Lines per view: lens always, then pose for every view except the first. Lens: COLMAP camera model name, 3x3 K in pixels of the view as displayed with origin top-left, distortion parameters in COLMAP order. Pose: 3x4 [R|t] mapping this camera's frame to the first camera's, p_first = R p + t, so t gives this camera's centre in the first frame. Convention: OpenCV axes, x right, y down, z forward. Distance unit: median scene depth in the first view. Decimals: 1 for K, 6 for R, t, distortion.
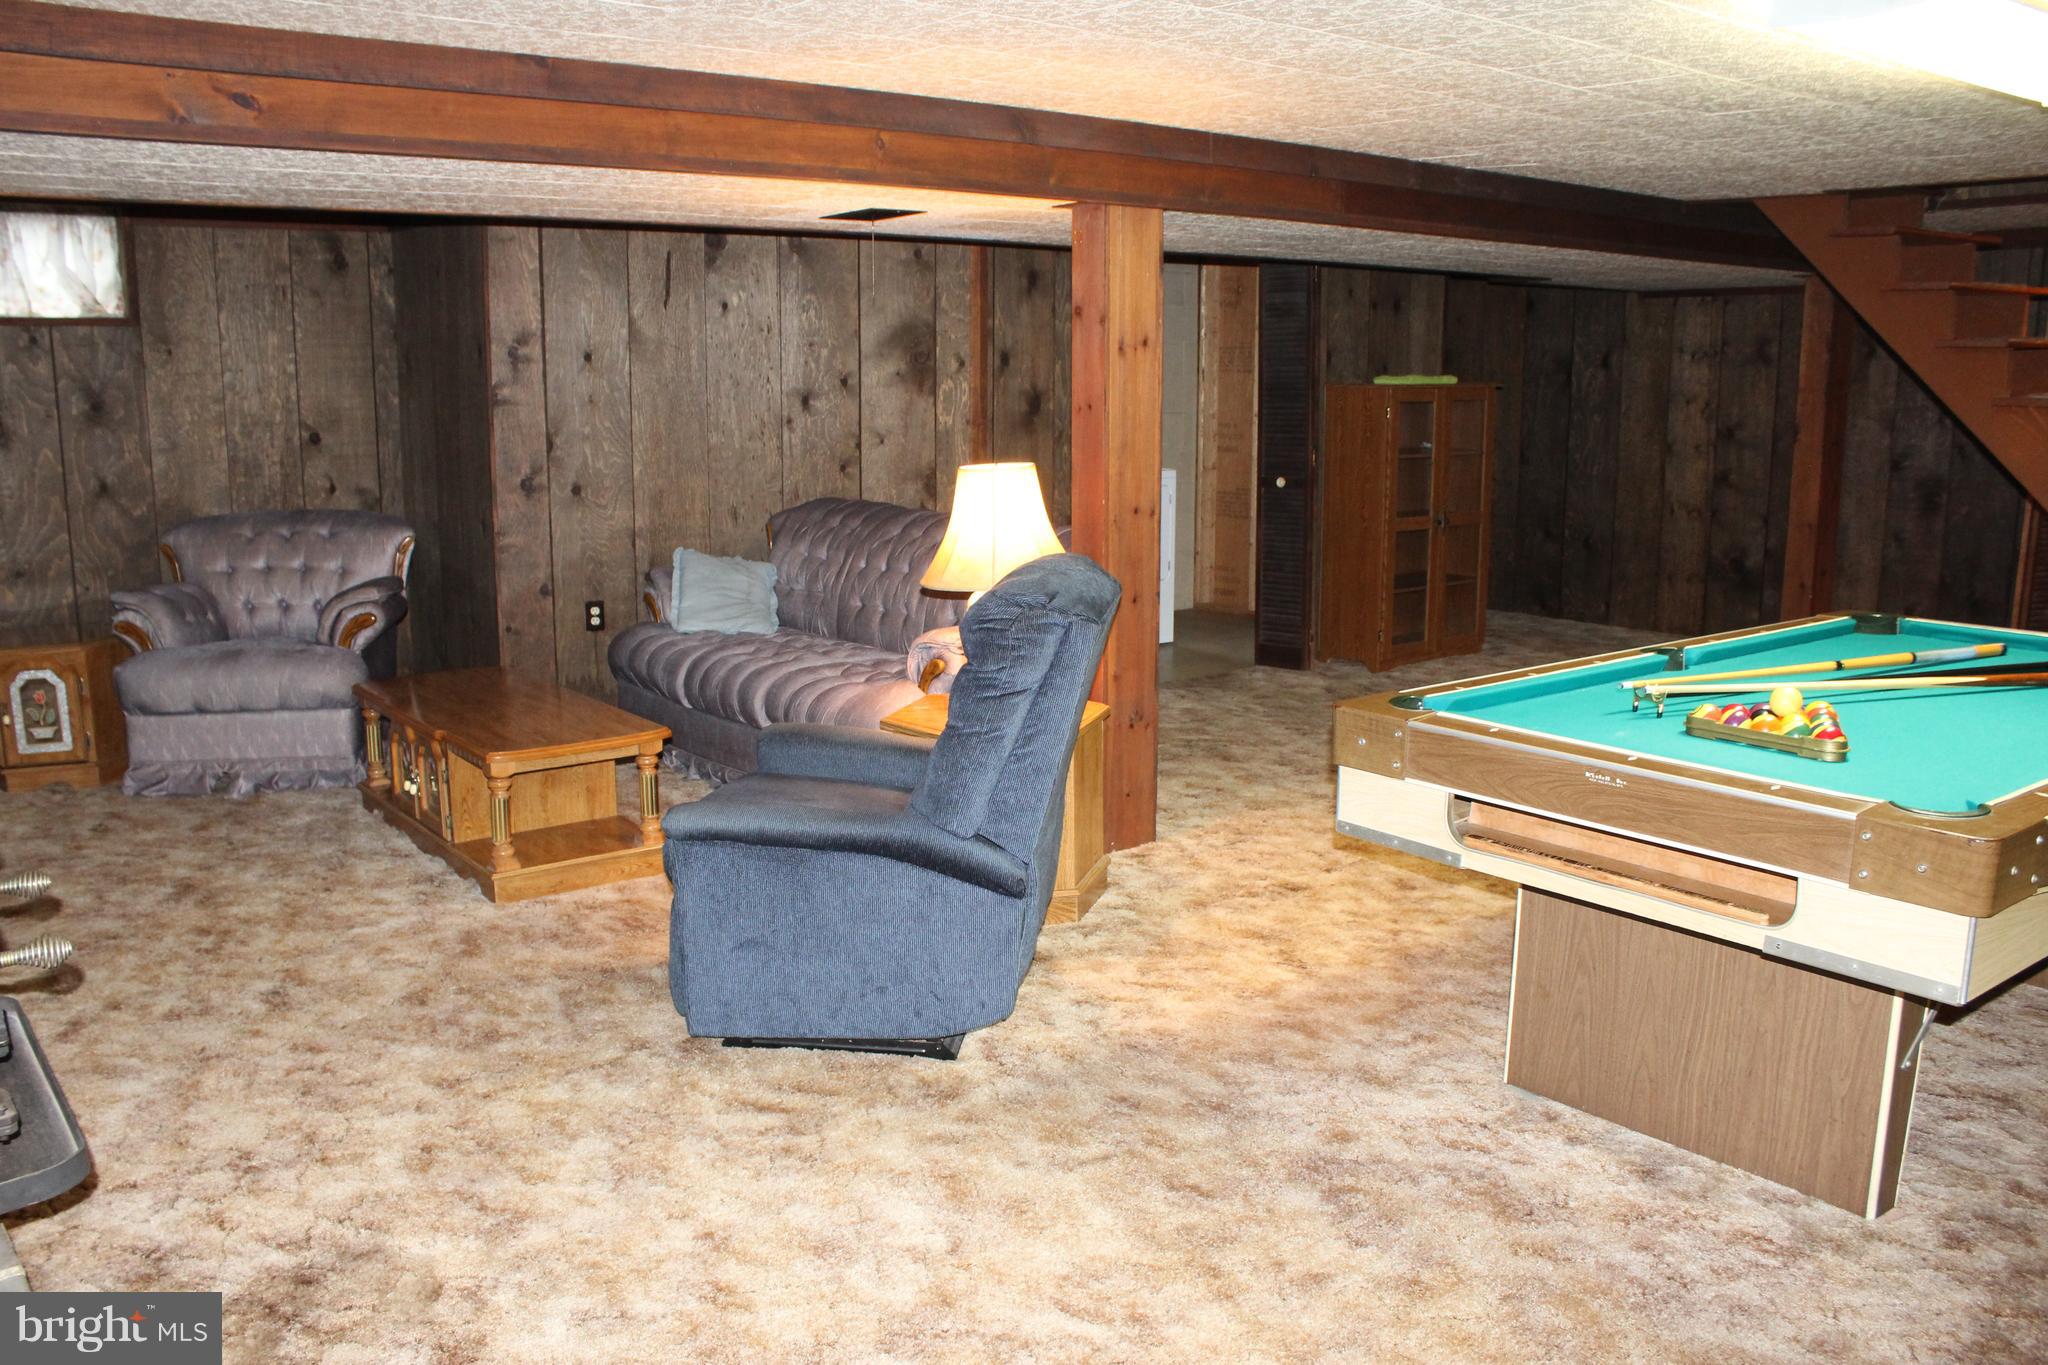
lens RADIAL K [[1705.3, 0, 984.9], [0, 1705.3, 701.5], [0, 0, 1]] dist [-0.167339, 0.149981]
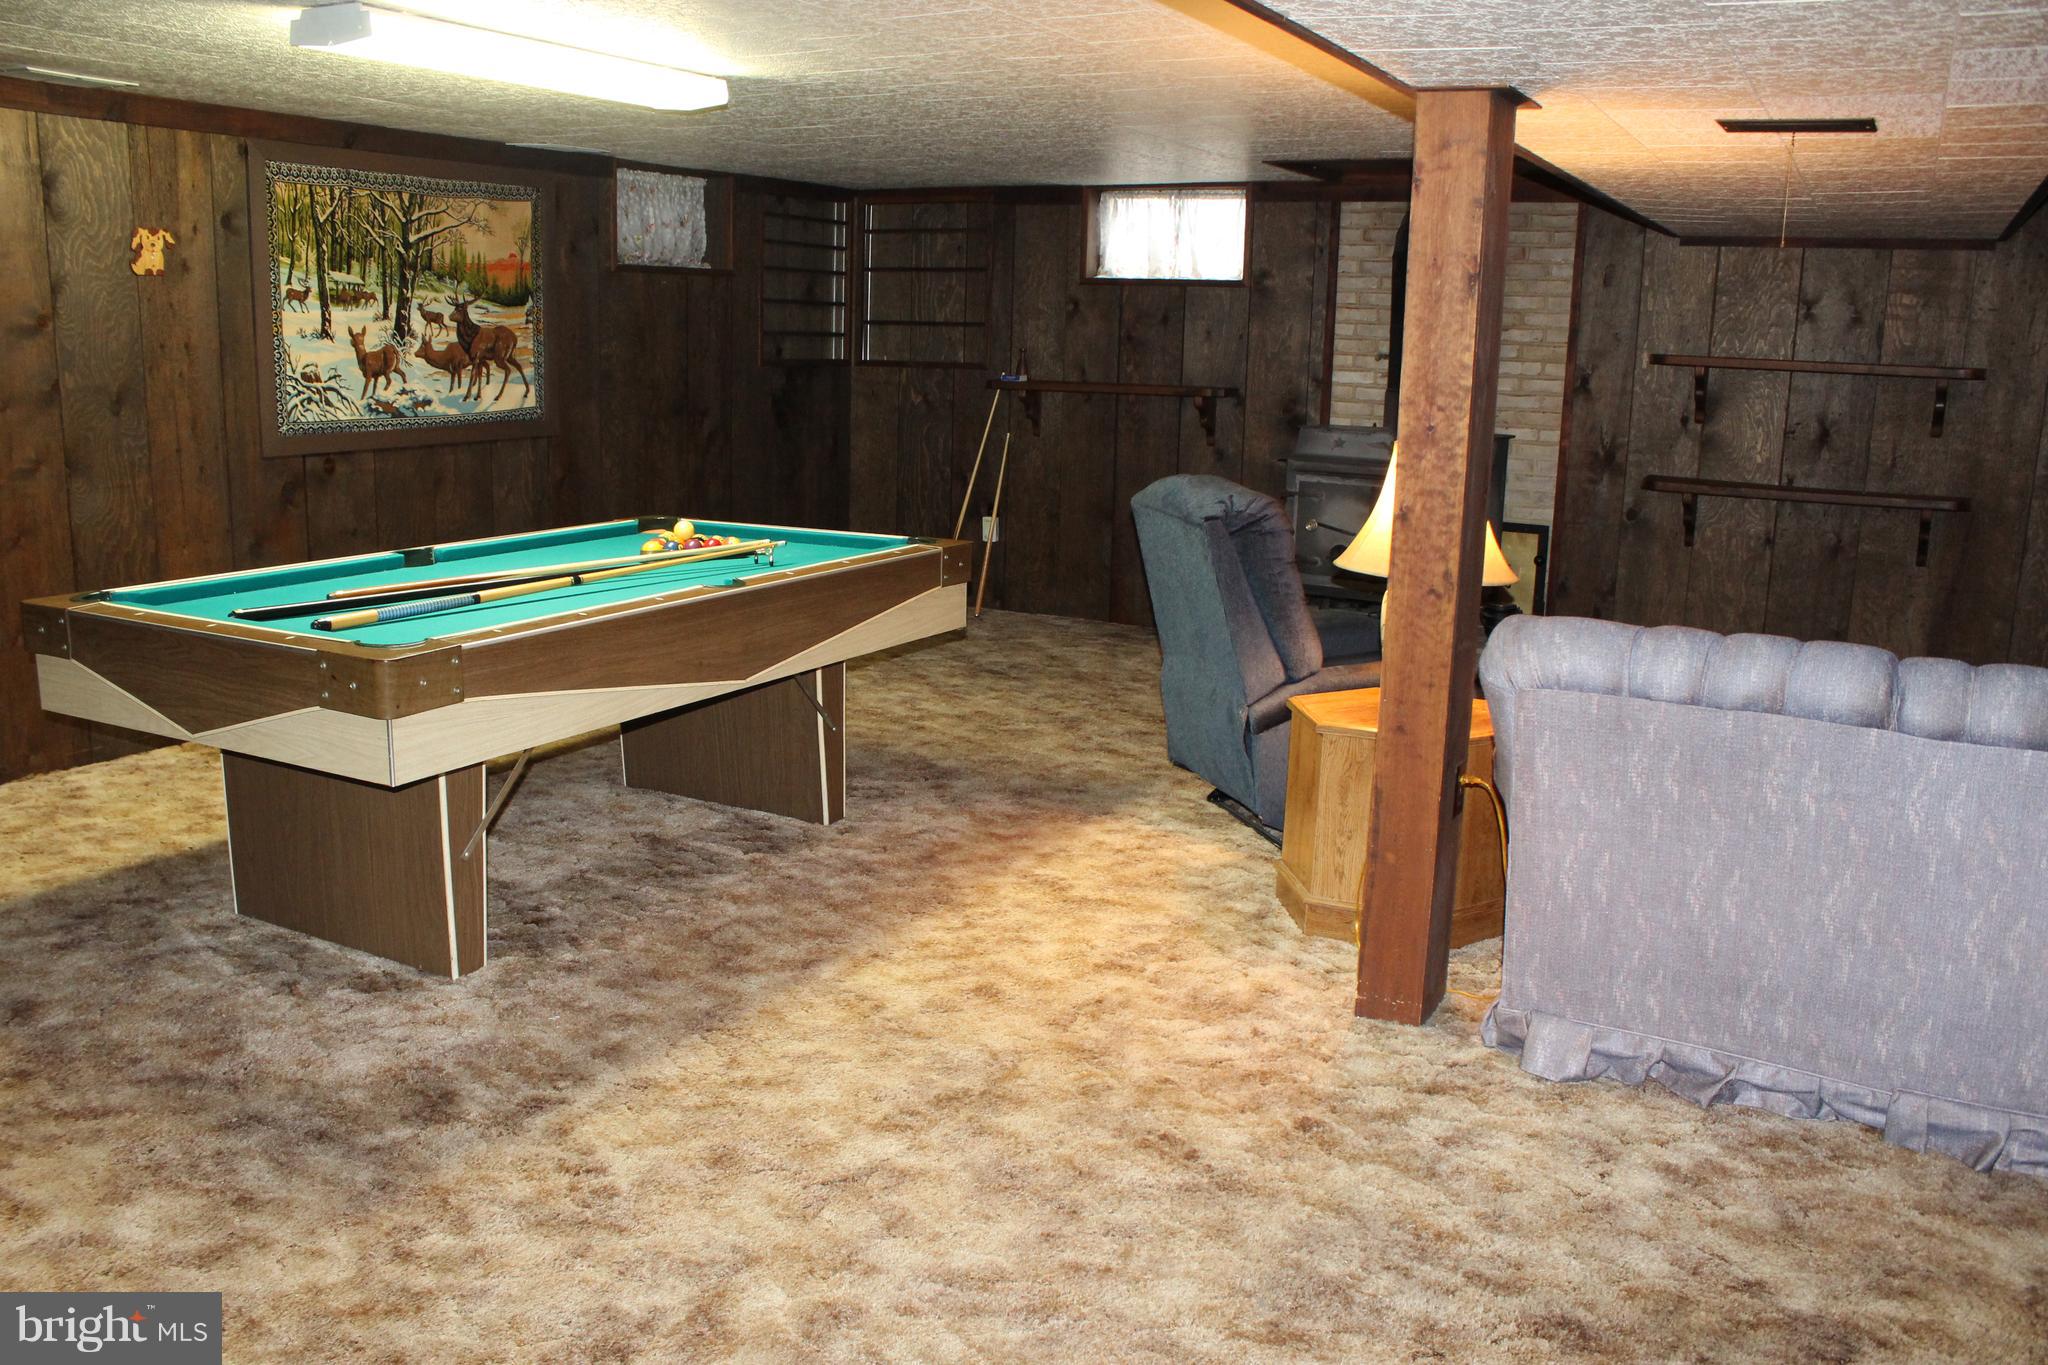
lens RADIAL K [[1705.3, 0, 984.9], [0, 1705.3, 701.5], [0, 0, 1]] dist [-0.167339, 0.149981]
pose [[-0.923717, 0.064099, -0.377674, 0.644419], [-0.093676, 0.918173, 0.384946, -0.377181], [0.371445, 0.390960, -0.842128, 1.930784]]
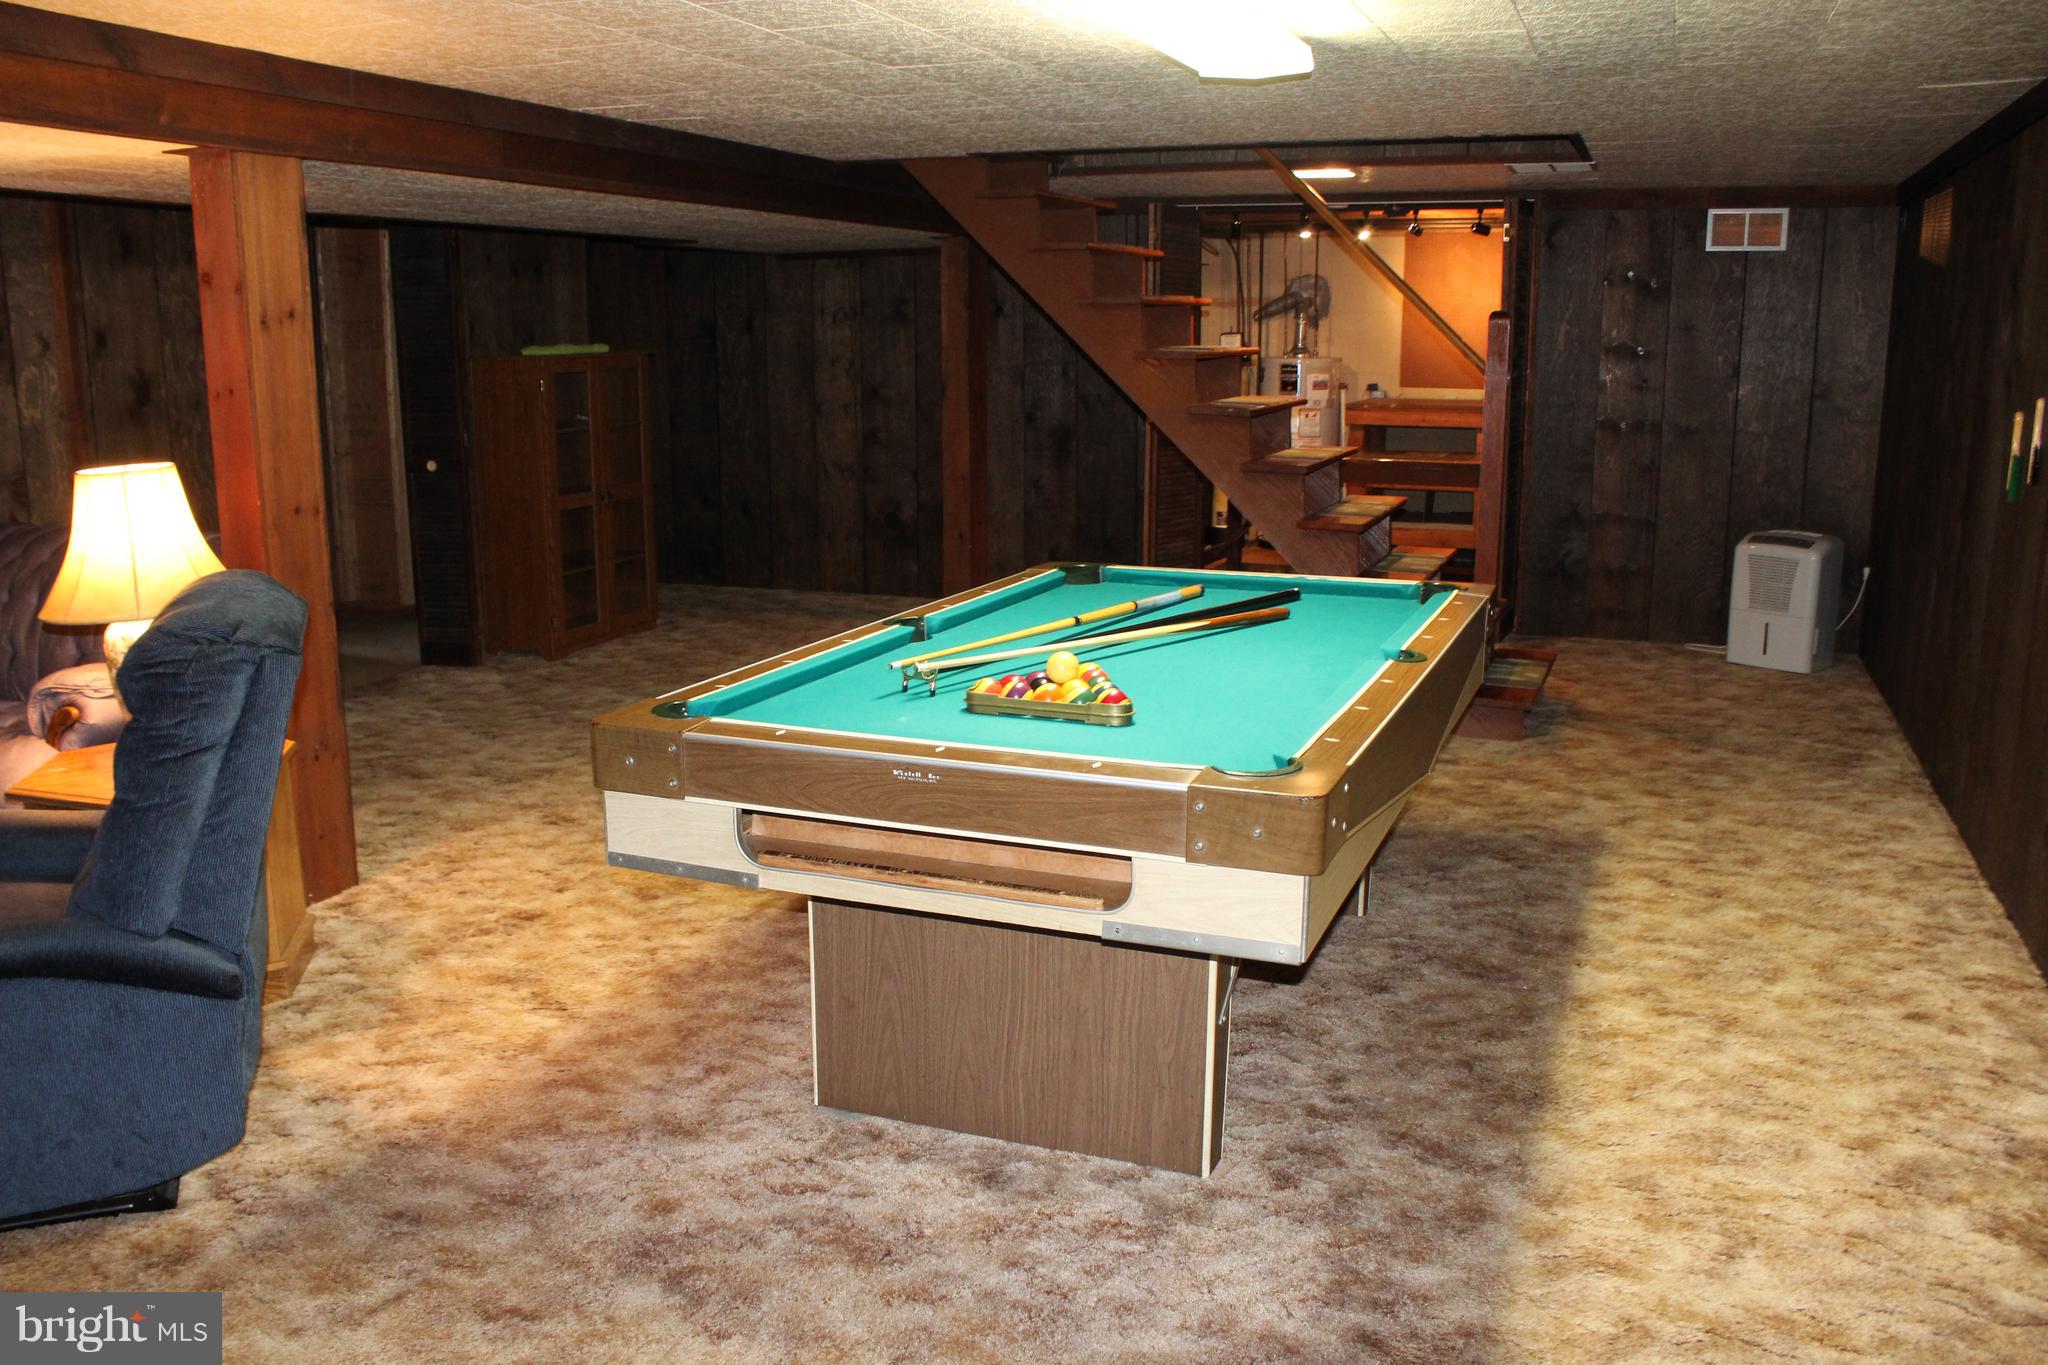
lens RADIAL K [[1705.3, 0, 984.9], [0, 1705.3, 701.5], [0, 0, 1]] dist [-0.167339, 0.149981]
pose [[0.870856, -0.106241, 0.479919, -0.027513], [0.098257, 0.994282, 0.041811, -0.020592], [-0.481617, 0.010744, 0.876316, 0.115373]]
